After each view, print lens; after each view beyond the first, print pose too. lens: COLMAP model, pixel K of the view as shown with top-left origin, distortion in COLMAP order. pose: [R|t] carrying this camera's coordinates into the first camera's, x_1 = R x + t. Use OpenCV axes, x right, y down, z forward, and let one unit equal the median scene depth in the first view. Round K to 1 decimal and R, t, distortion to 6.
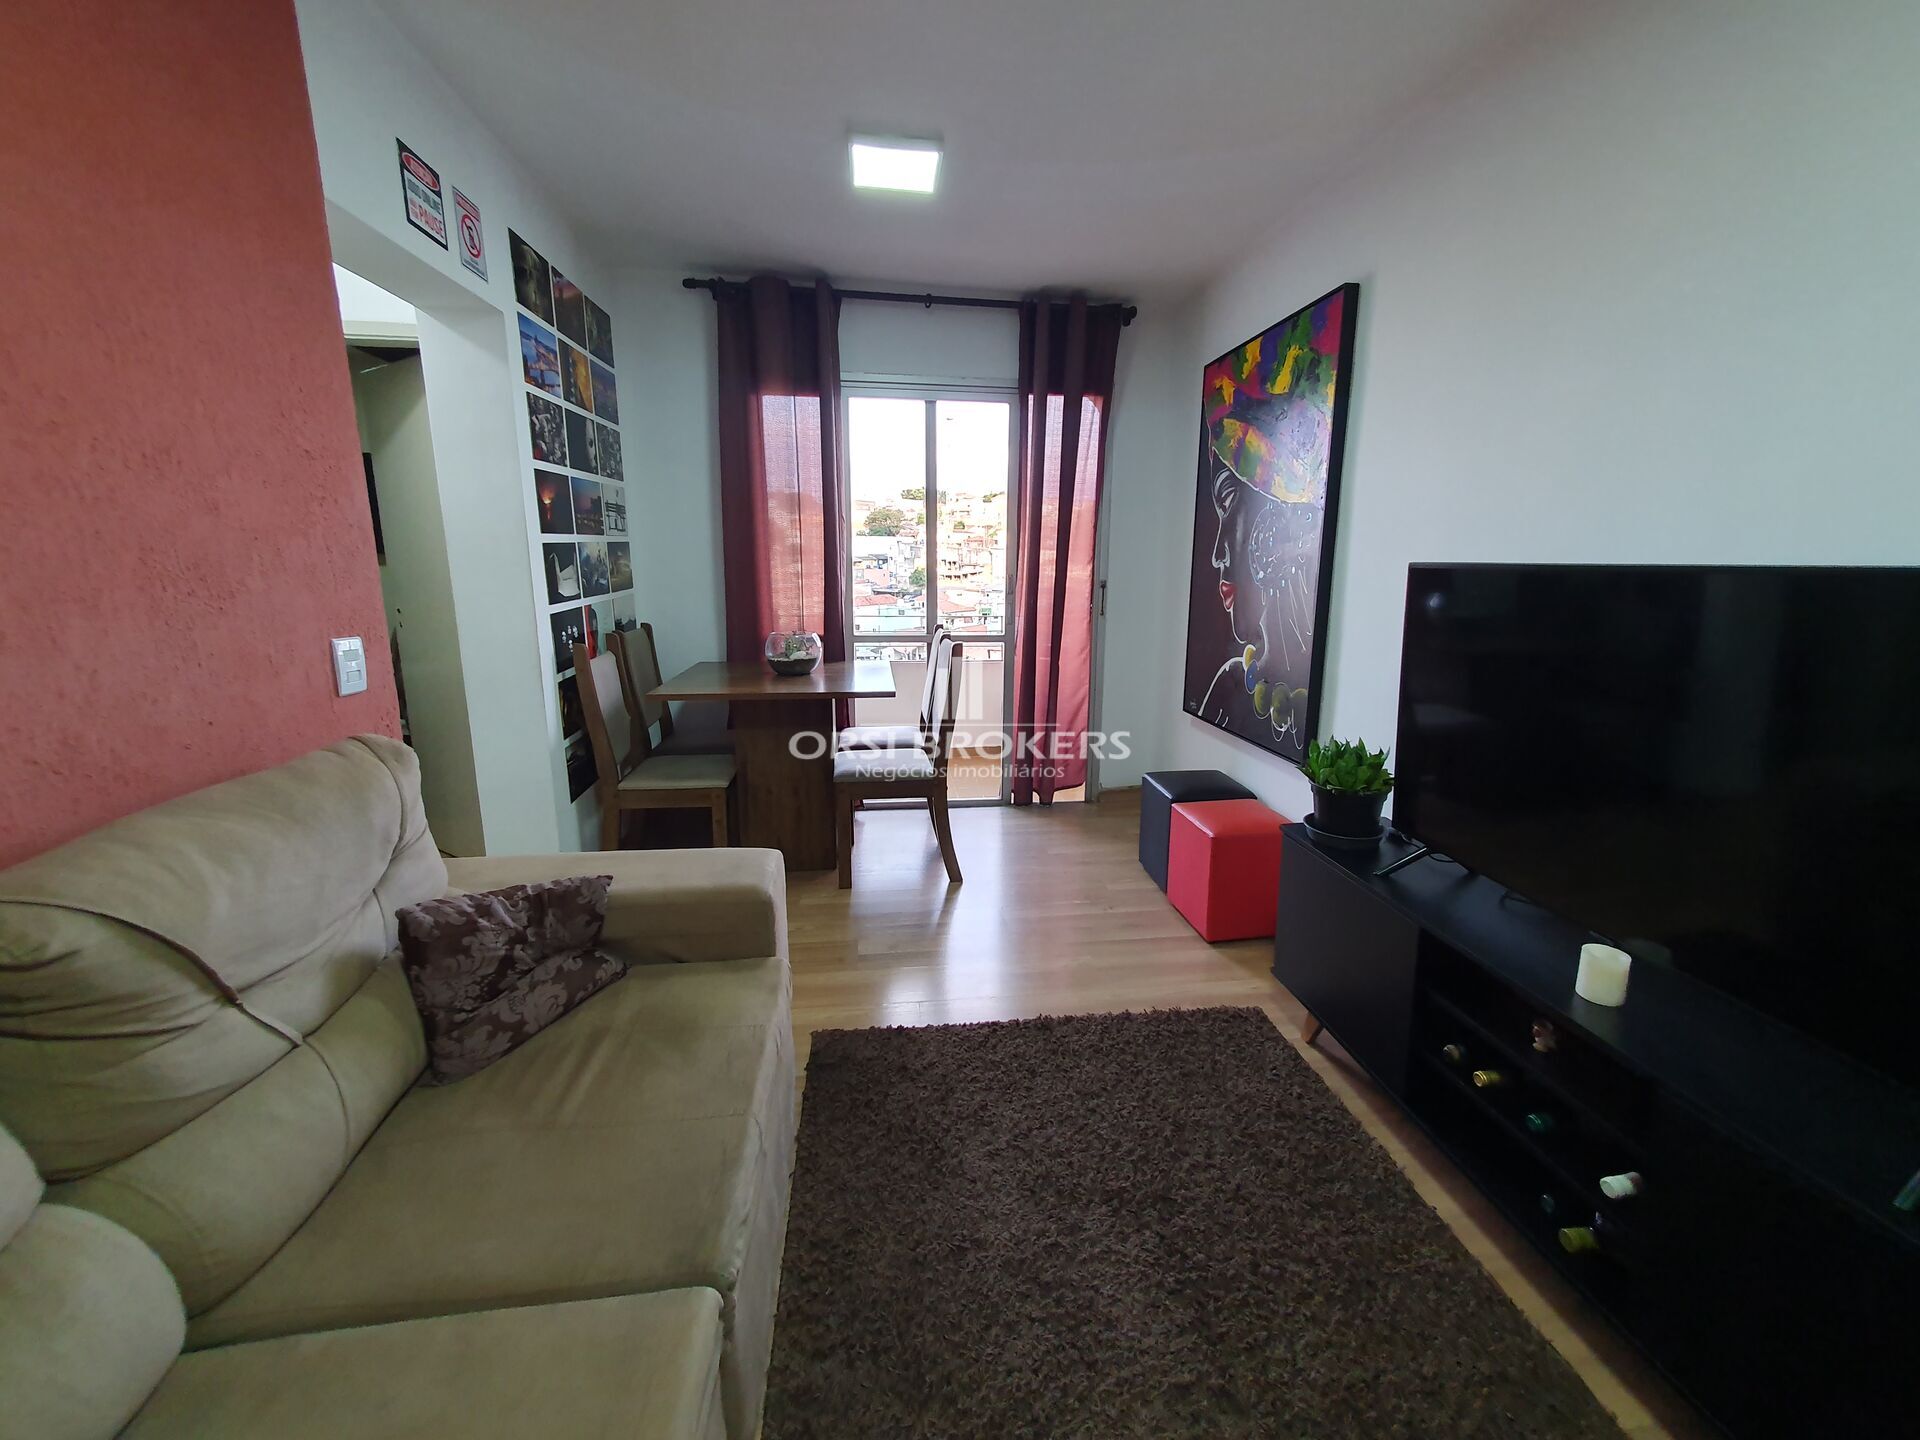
lens RADIAL K [[760.5, 0, 979.6], [0, 760.5, 708.0], [0, 0, 1]] dist [0.010241, -0.000310]
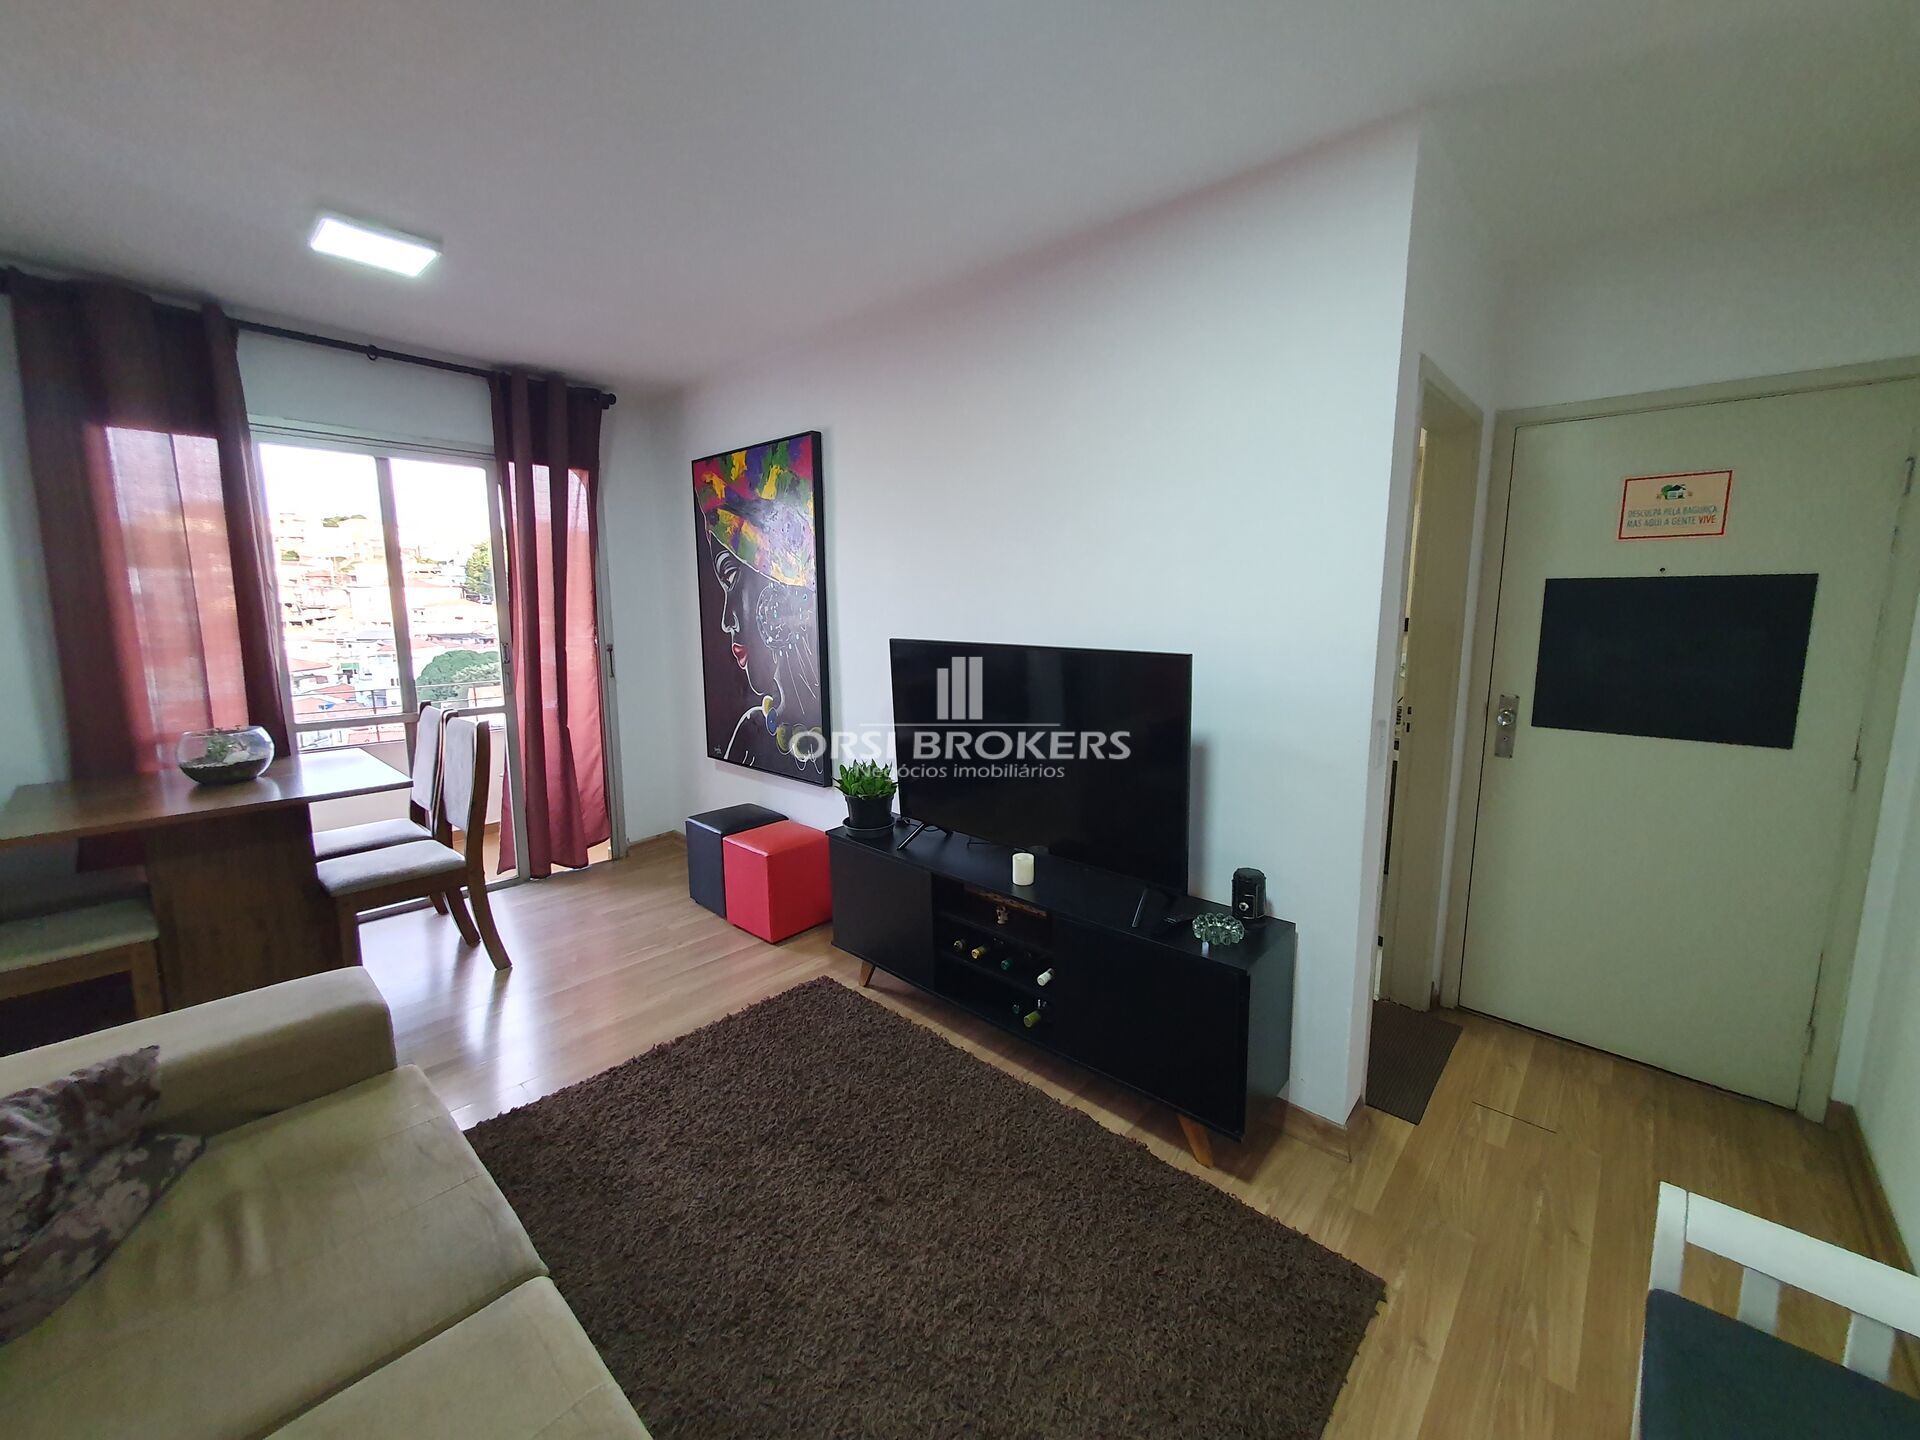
lens RADIAL K [[760.5, 0, 979.6], [0, 760.5, 708.0], [0, 0, 1]] dist [0.010241, -0.000310]
pose [[0.763144, -0.100995, 0.638288, -0.185972], [0.131564, 0.991308, -0.000447, -0.020078], [-0.632695, 0.084317, 0.769797, -0.173714]]
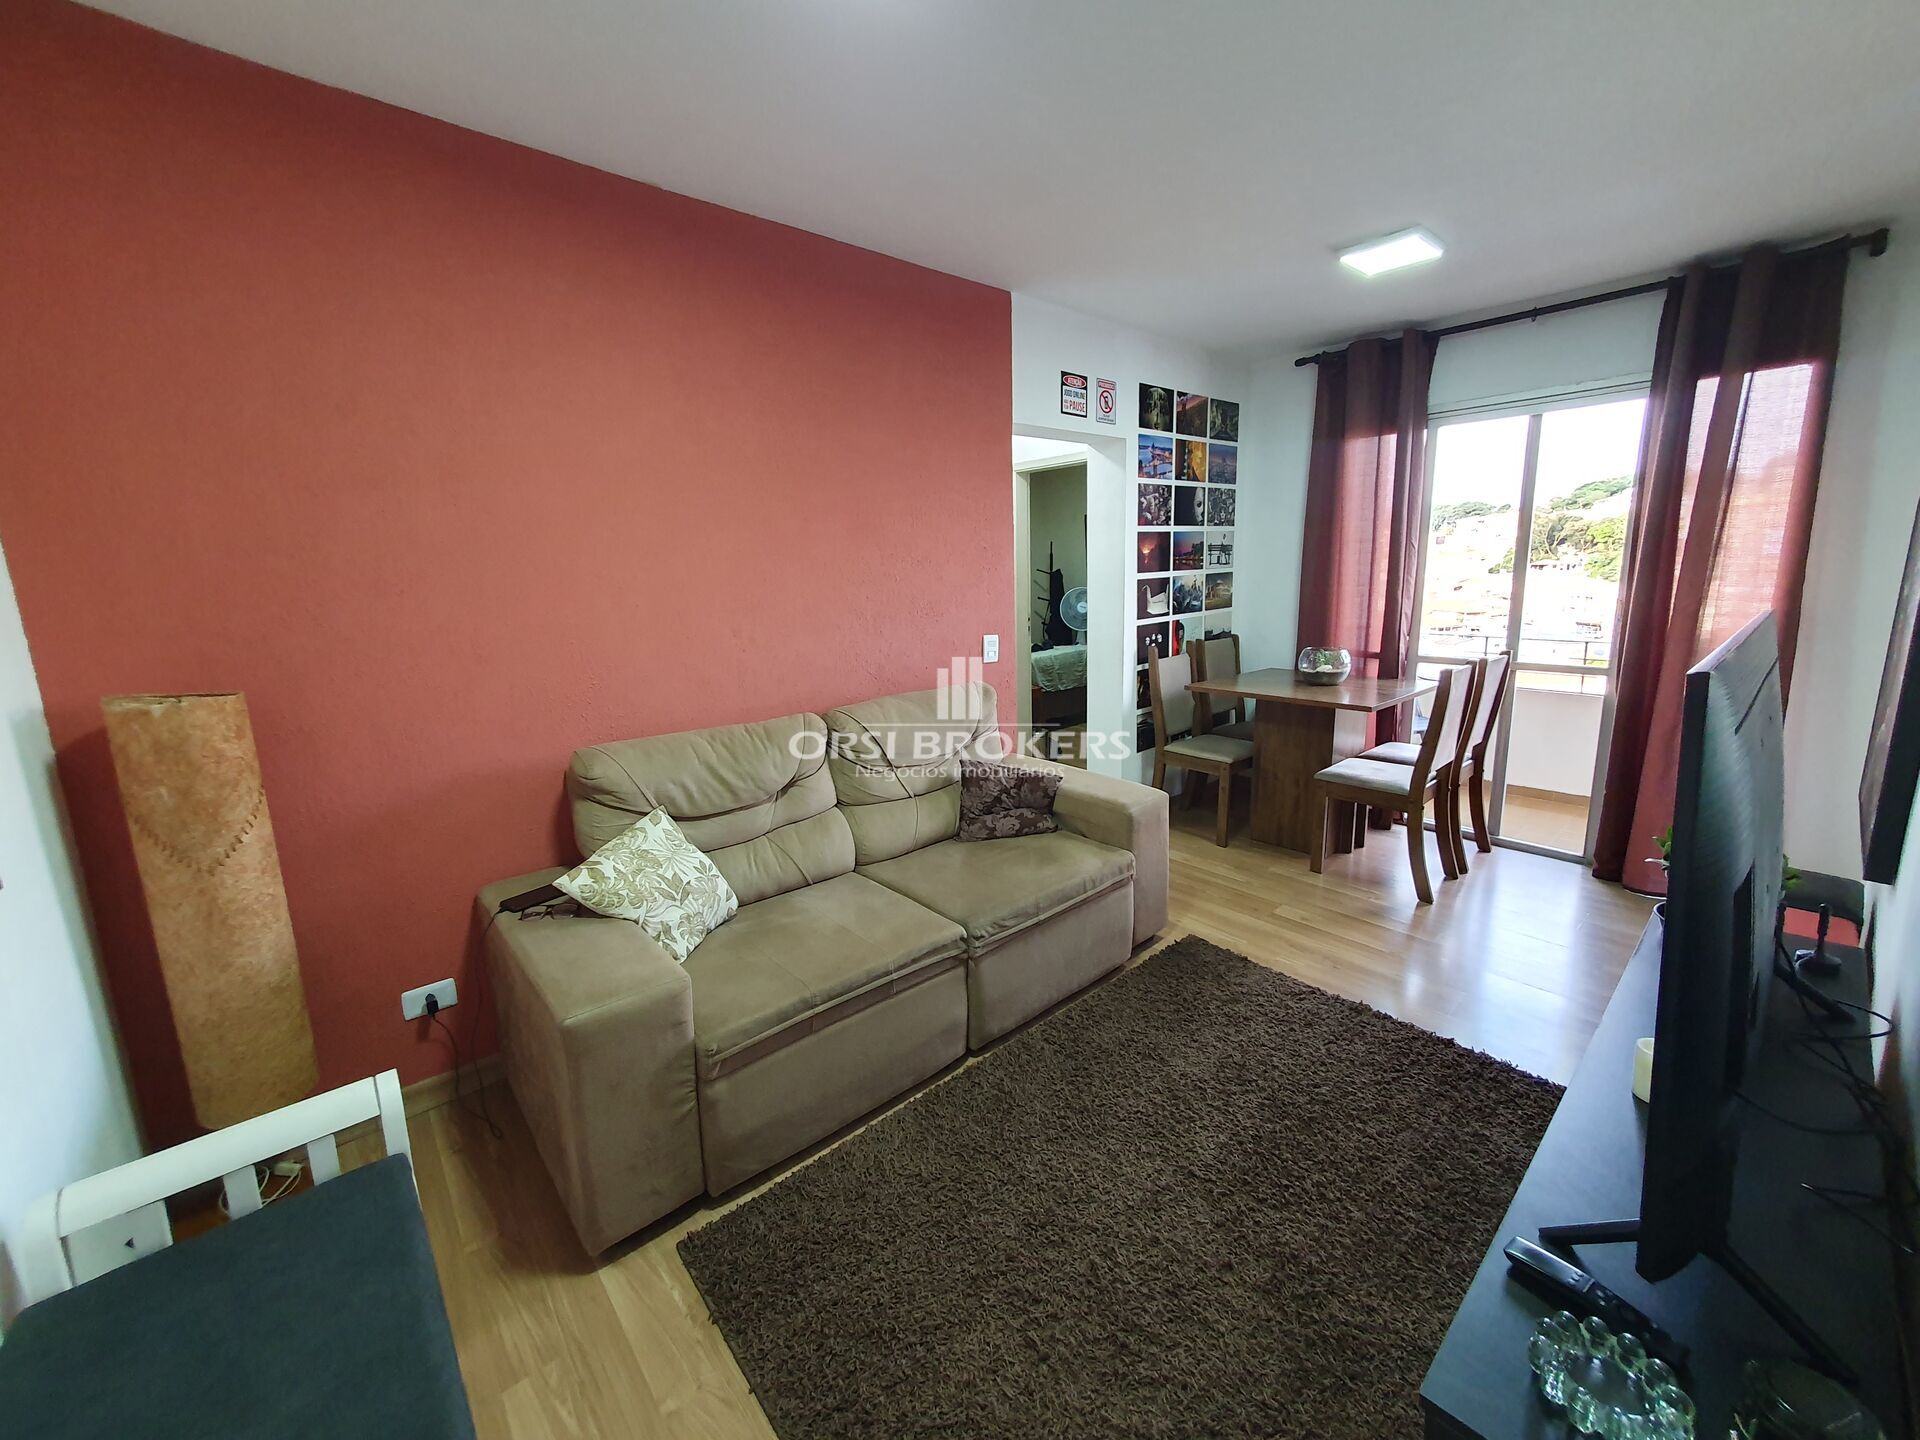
lens RADIAL K [[760.5, 0, 979.6], [0, 760.5, 708.0], [0, 0, 1]] dist [0.010241, -0.000310]
pose [[0.556335, 0.127644, -0.821096, 0.531727], [-0.134036, 0.988977, 0.062926, -0.014484], [0.820077, 0.075048, 0.567311, -0.106134]]
